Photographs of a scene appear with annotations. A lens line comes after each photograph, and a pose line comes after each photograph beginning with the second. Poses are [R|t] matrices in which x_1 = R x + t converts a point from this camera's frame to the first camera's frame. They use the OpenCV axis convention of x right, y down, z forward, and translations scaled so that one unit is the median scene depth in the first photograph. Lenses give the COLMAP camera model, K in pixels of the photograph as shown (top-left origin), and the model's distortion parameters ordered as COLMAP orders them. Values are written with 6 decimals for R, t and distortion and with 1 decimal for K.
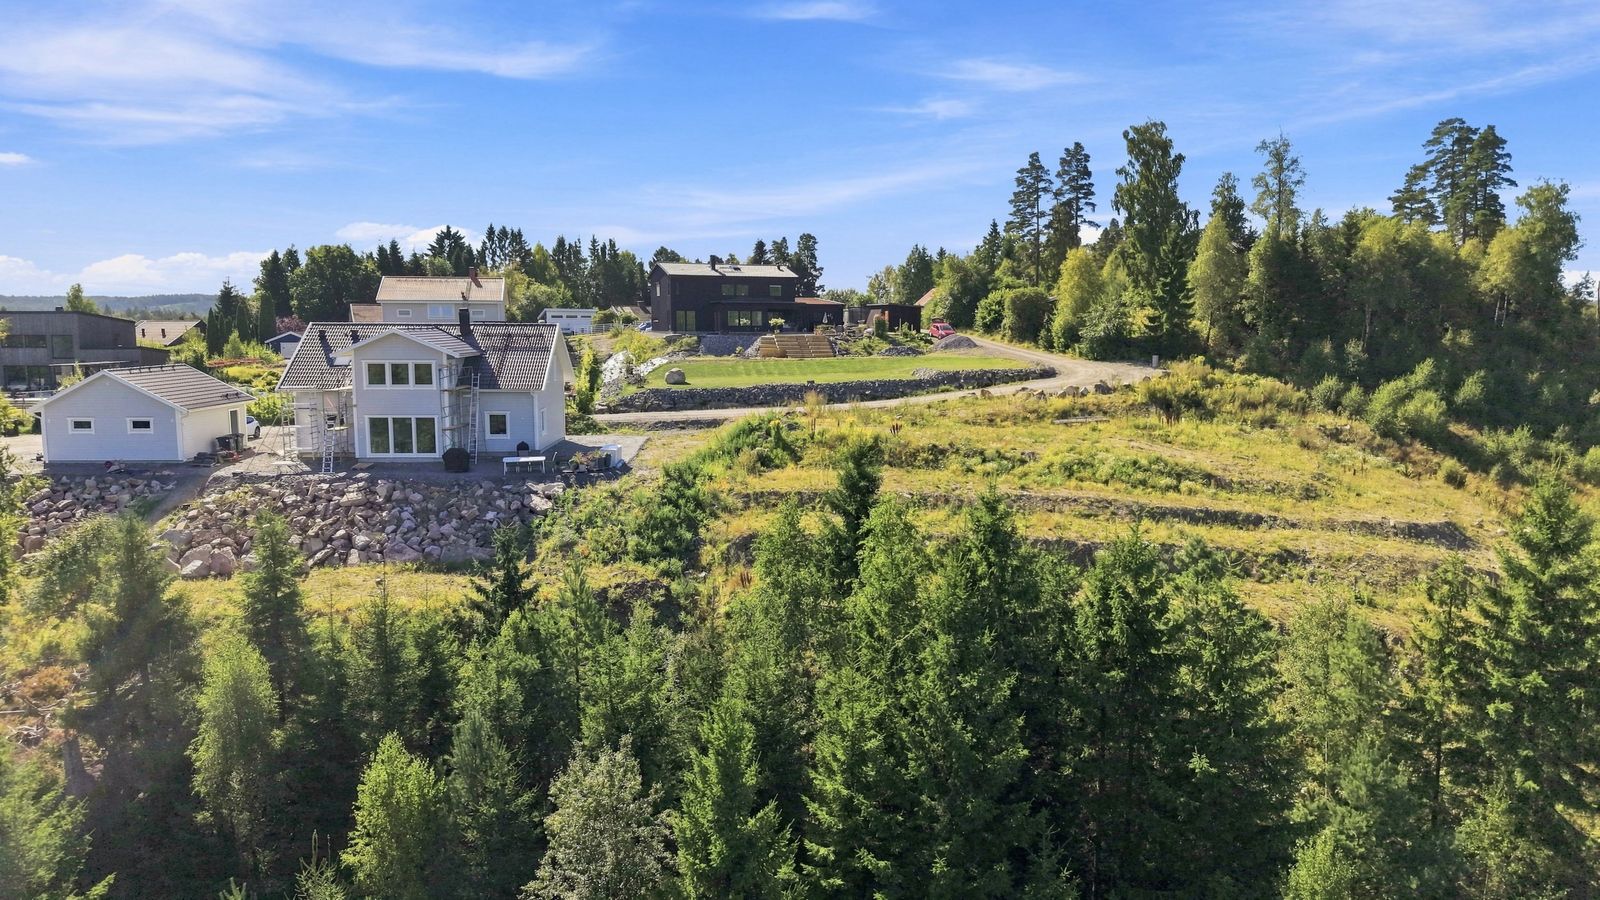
lens RADIAL K [[1065.6, 0, 800.0], [0, 1065.6, 450.0], [0, 0, 1]] dist [0.043767, -0.061907]
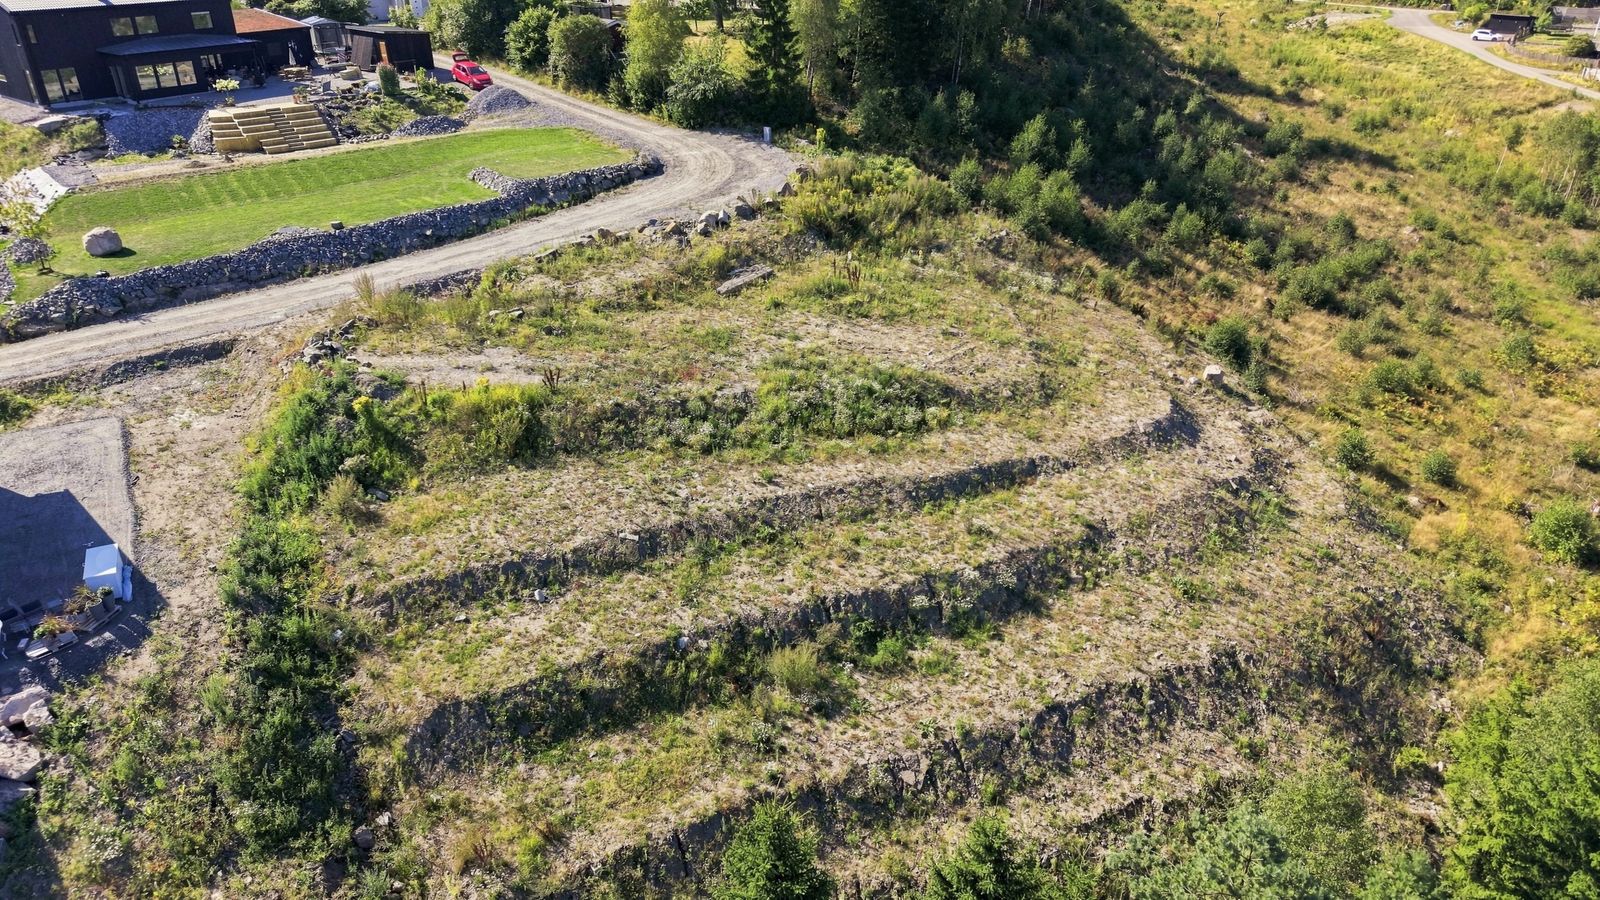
lens RADIAL K [[1062.1, 0, 800.0], [0, 1062.1, 450.0], [0, 0, 1]] dist [0.040503, -0.049653]
pose [[0.877434, -0.222413, 0.425020, -0.048306], [0.057943, 0.928670, 0.366354, -0.148411], [-0.476185, -0.296825, 0.827734, 0.221412]]
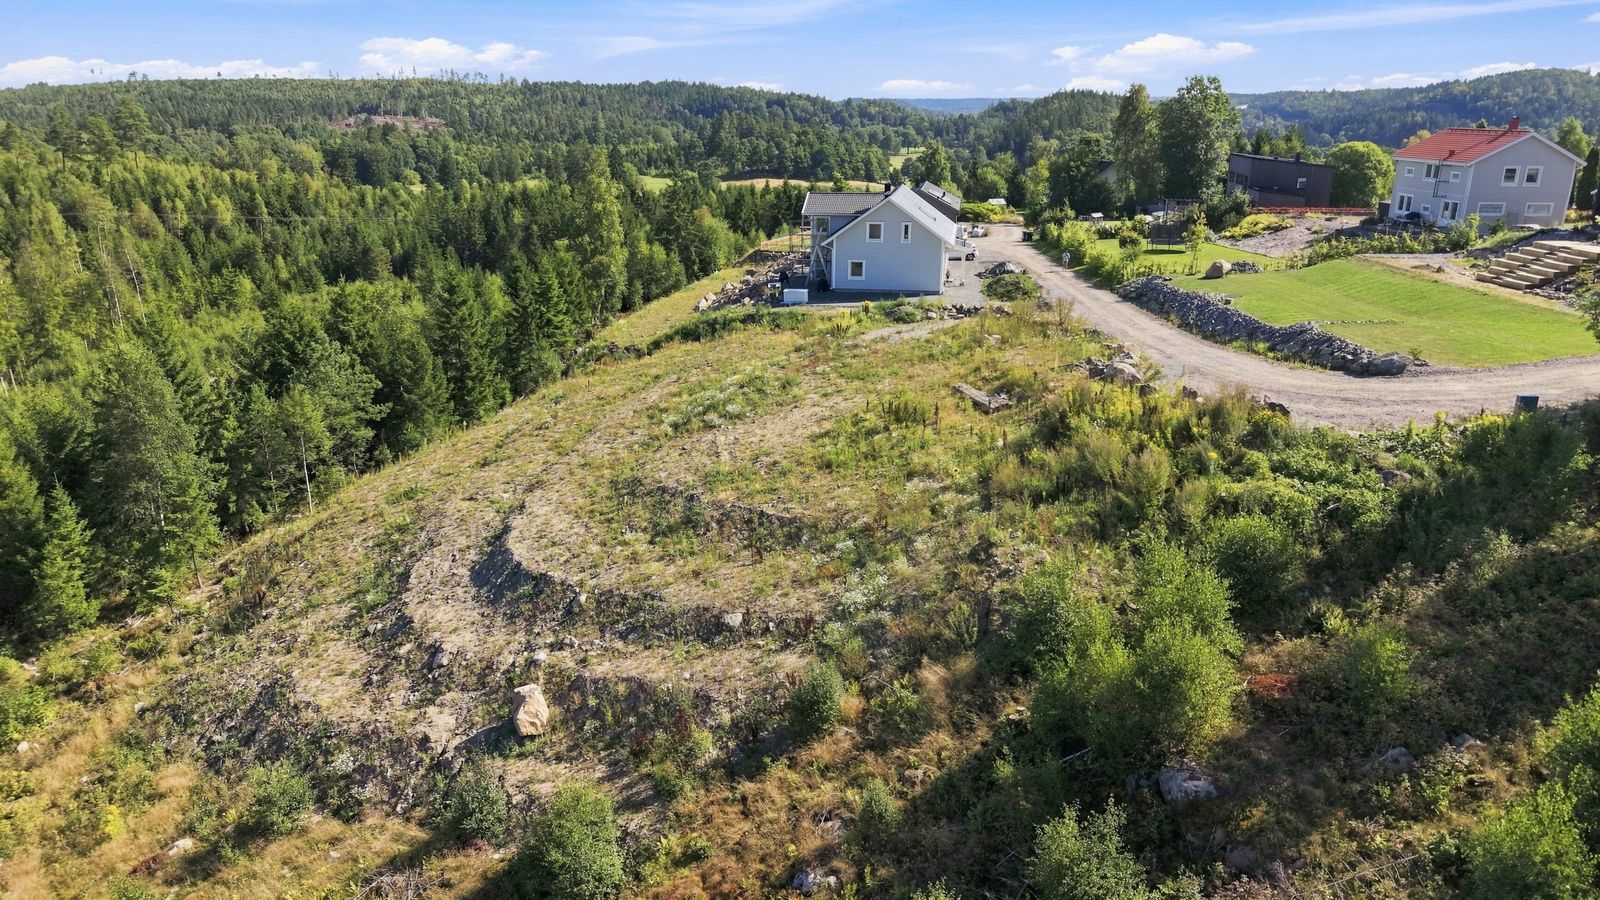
lens RADIAL K [[1062.1, 0, 800.0], [0, 1062.1, 450.0], [0, 0, 1]] dist [0.040503, -0.049653]
pose [[-0.197149, 0.299988, -0.933348, 0.722936], [-0.115502, 0.938296, 0.325976, -0.158628], [0.973546, 0.172069, -0.150335, 0.758835]]
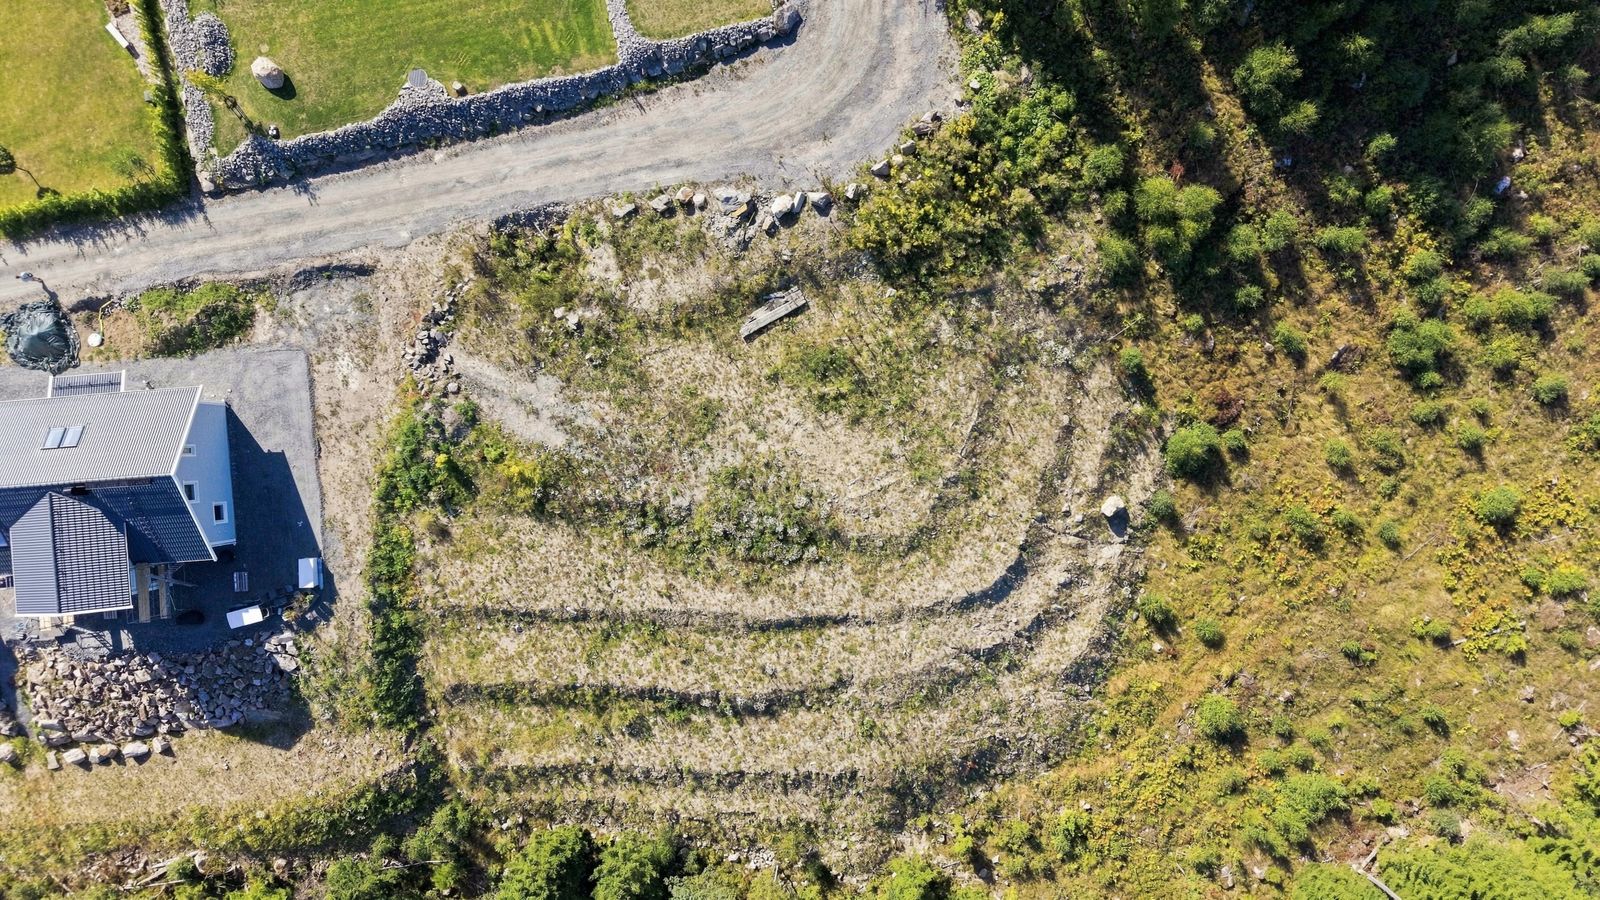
lens RADIAL K [[1065.6, 0, 800.0], [0, 1065.6, 450.0], [0, 0, 1]] dist [0.043767, -0.061907]
pose [[0.999288, -0.037460, 0.004477, 0.210840], [0.000058, 0.120189, 0.992751, -0.697855], [-0.037726, -0.992044, 0.120106, 0.587671]]
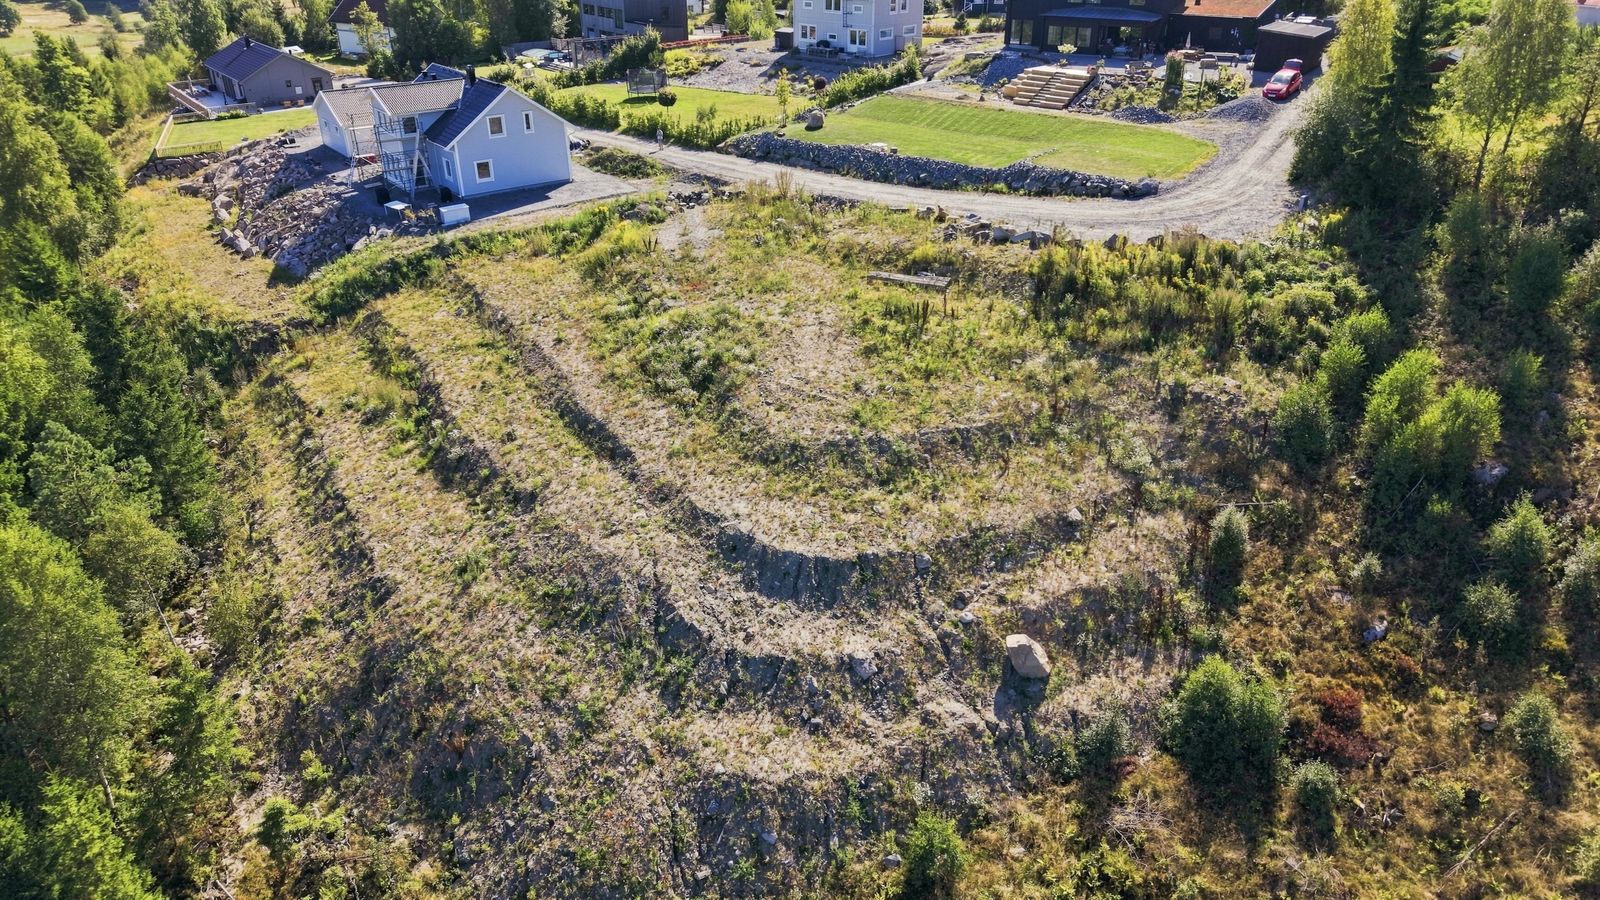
lens RADIAL K [[1065.6, 0, 800.0], [0, 1065.6, 450.0], [0, 0, 1]] dist [0.043767, -0.061907]
pose [[0.577896, 0.378033, -0.723275, 0.642196], [-0.089441, 0.910246, 0.404293, -0.172617], [0.811194, -0.168949, 0.559839, 0.350616]]
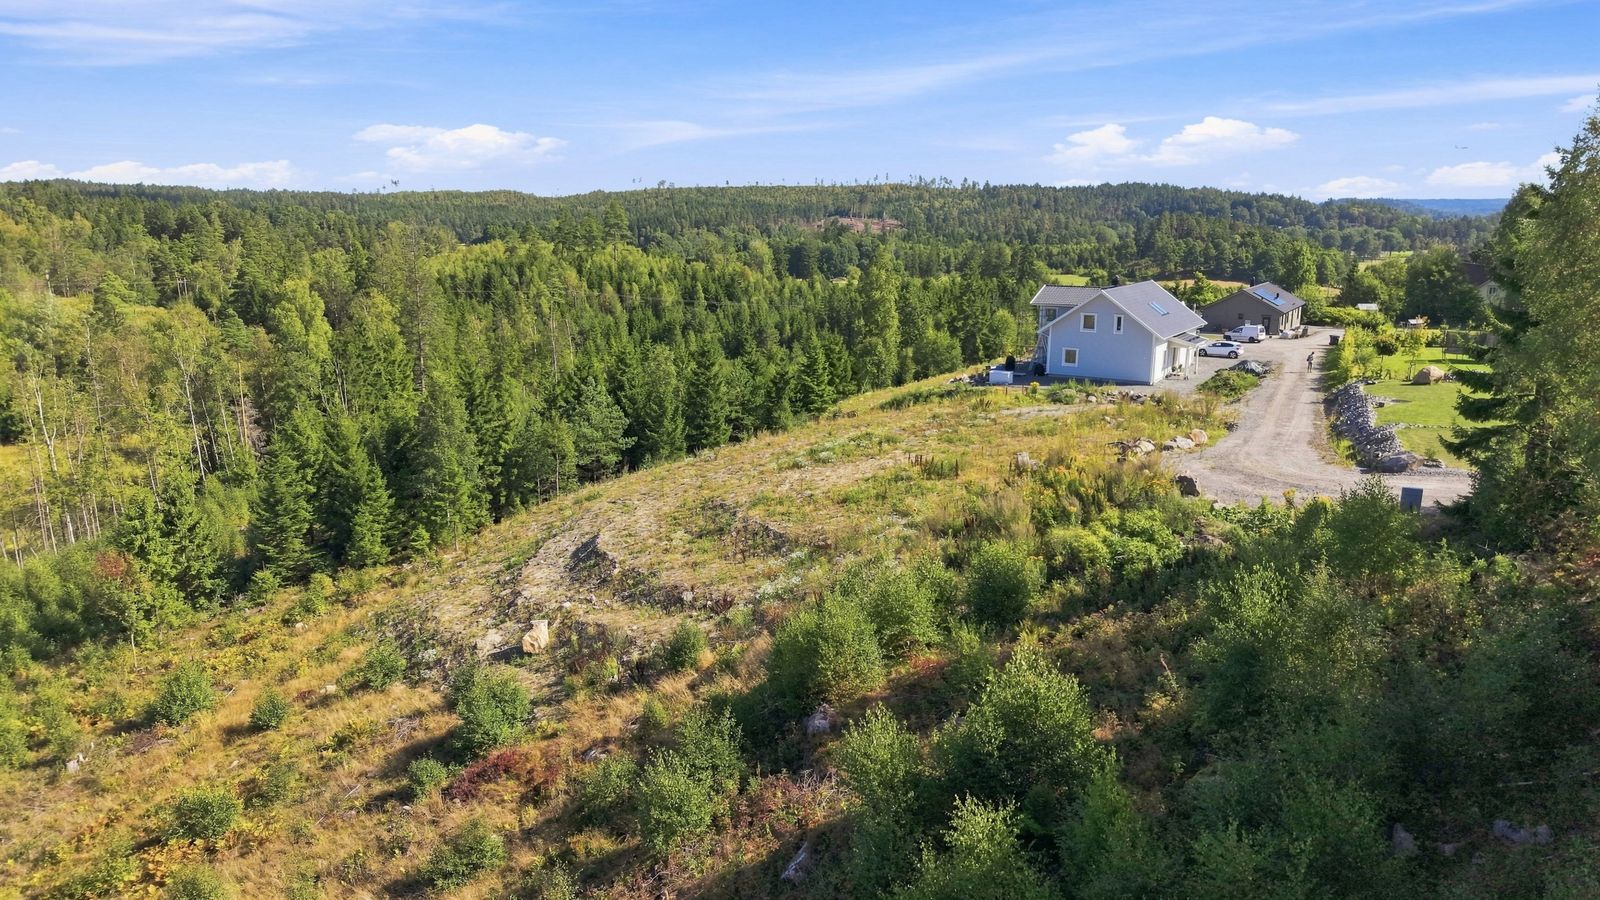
lens RADIAL K [[1065.6, 0, 800.0], [0, 1065.6, 450.0], [0, 0, 1]] dist [0.043767, -0.061907]
pose [[-0.576518, 0.179508, -0.797122, 0.738663], [-0.096471, 0.953791, 0.284562, -0.182378], [0.811369, 0.240954, -0.532561, 0.971985]]
